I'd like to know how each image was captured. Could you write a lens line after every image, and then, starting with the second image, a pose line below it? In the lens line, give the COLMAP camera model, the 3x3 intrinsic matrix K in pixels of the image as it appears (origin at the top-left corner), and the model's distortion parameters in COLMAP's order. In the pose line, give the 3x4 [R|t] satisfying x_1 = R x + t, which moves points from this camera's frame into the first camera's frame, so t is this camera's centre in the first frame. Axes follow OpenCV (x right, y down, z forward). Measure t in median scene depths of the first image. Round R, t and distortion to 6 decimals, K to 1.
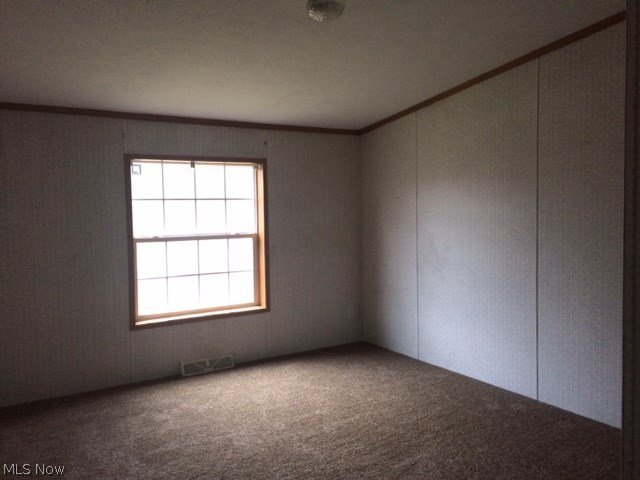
lens RADIAL K [[475.2, 0, 320.0], [0, 475.2, 240.0], [0, 0, 1]] dist [-0.003671, -0.000568]
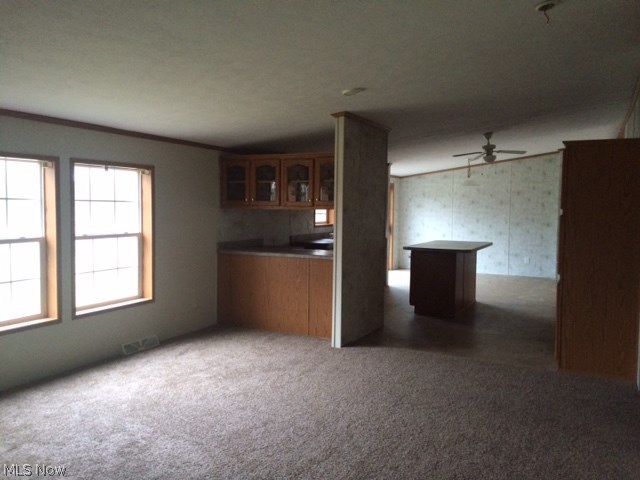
lens RADIAL K [[546.4, 0, 320.0], [0, 546.4, 240.0], [0, 0, 1]] dist [0.004444, 0.001406]
pose [[0.832250, -0.015846, 0.554174, -0.495999], [0.025766, 0.999617, -0.010112, 0.027553], [-0.553801, 0.022695, 0.832340, -0.289849]]
